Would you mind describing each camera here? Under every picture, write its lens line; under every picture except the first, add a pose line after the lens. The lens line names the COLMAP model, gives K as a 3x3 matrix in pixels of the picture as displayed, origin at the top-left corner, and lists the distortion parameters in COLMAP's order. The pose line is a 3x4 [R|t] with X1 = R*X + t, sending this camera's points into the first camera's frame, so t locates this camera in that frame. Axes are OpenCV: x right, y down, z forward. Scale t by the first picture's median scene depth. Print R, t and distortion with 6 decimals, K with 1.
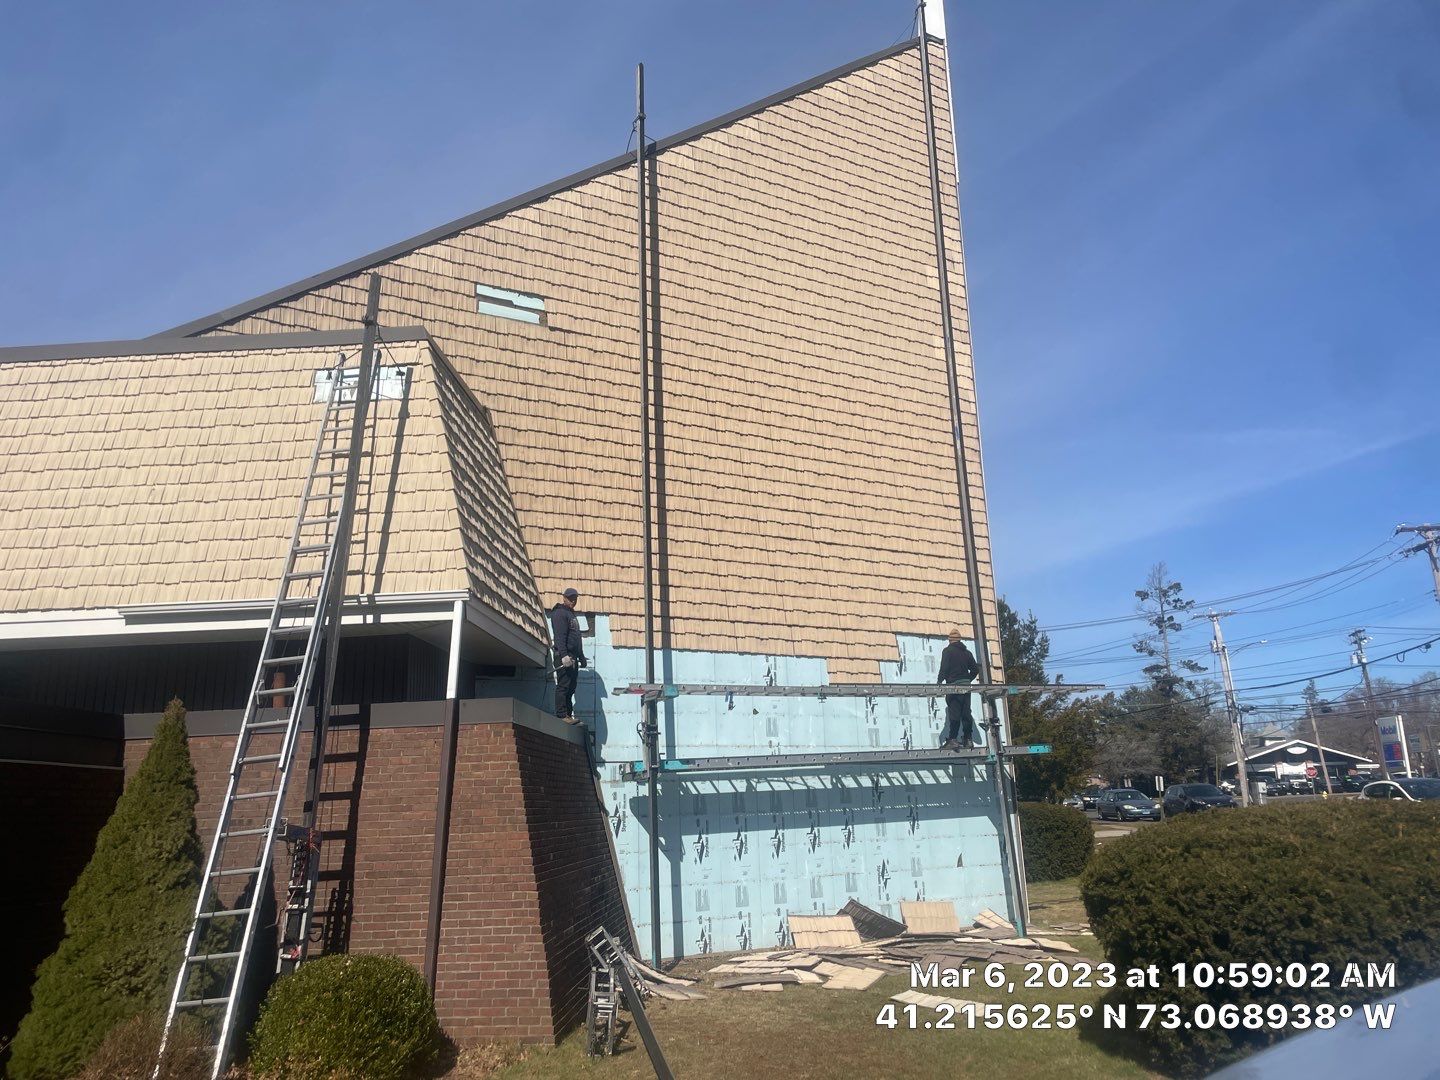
lens RADIAL K [[1114.6, 0, 720.0], [0, 1114.6, 540.0], [0, 0, 1]] dist [0.084026, -0.001109]
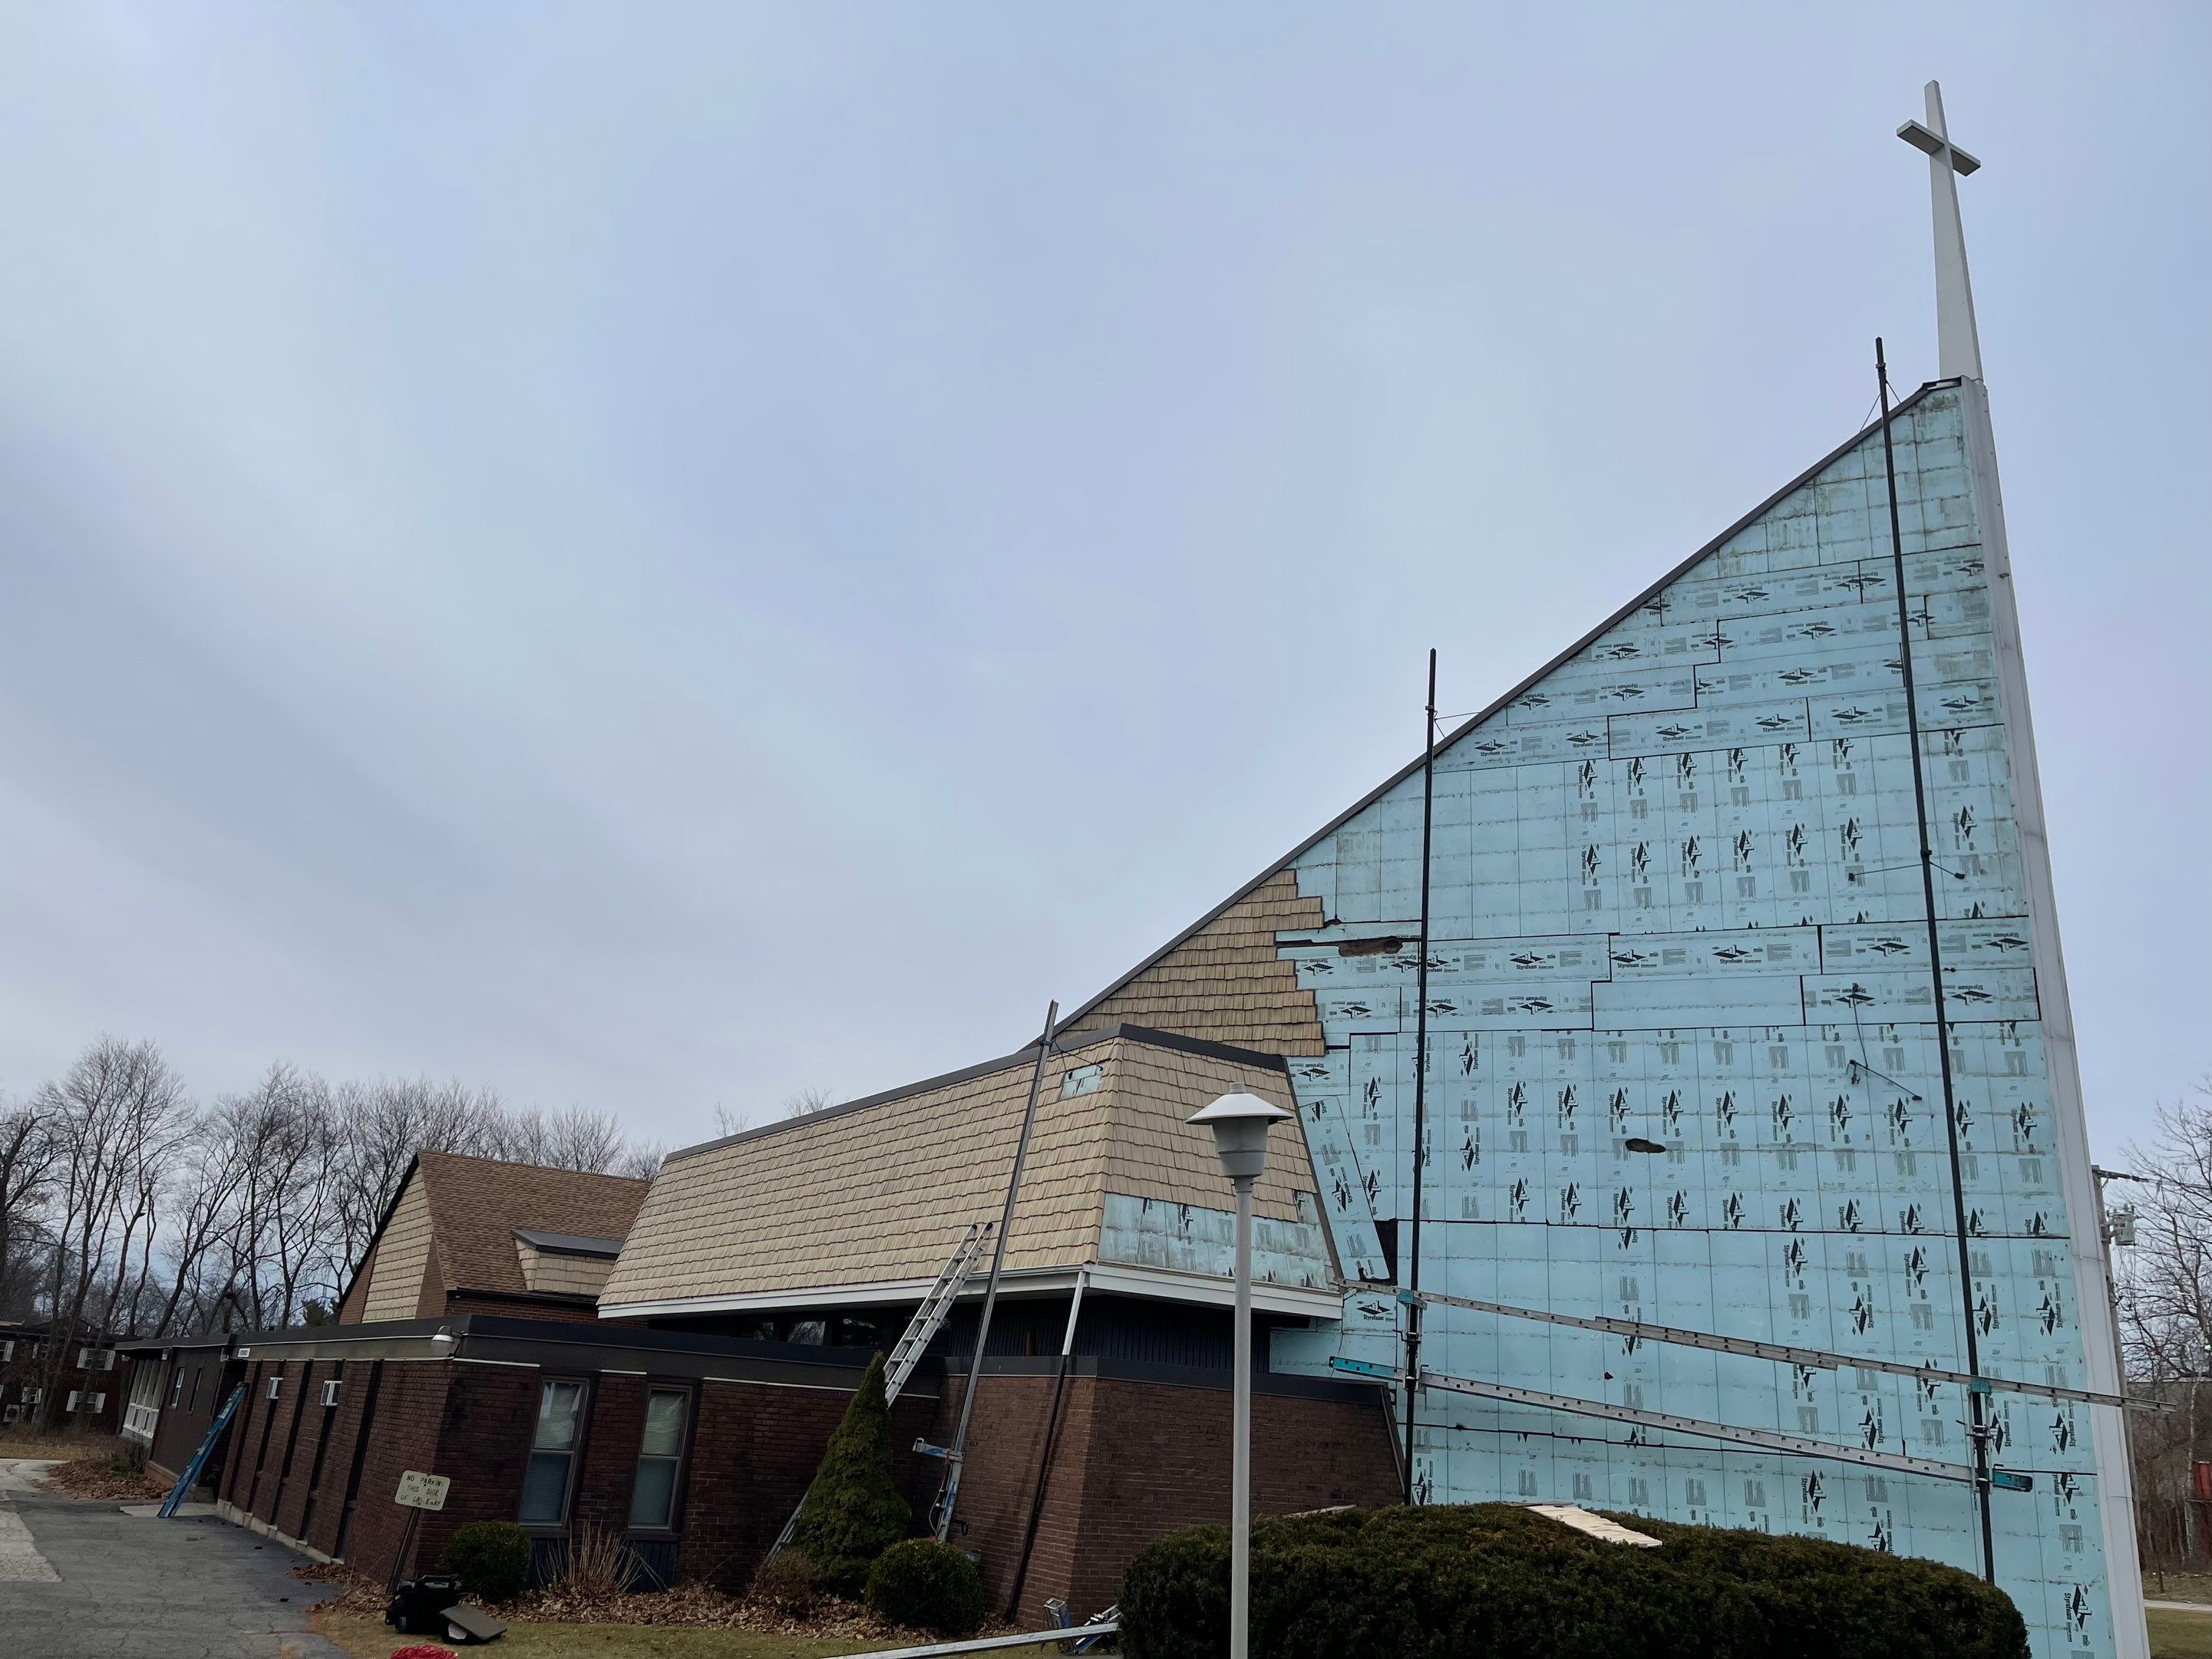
lens RADIAL K [[1721.3, 0, 1106.0], [0, 1721.3, 829.5], [0, 0, 1]] dist [0.031597, -0.006681]
pose [[0.586672, -0.204943, -0.783463, 0.947071], [0.103997, 0.978504, -0.178089, -0.054583], [0.803119, 0.023002, 0.595374, -0.069083]]
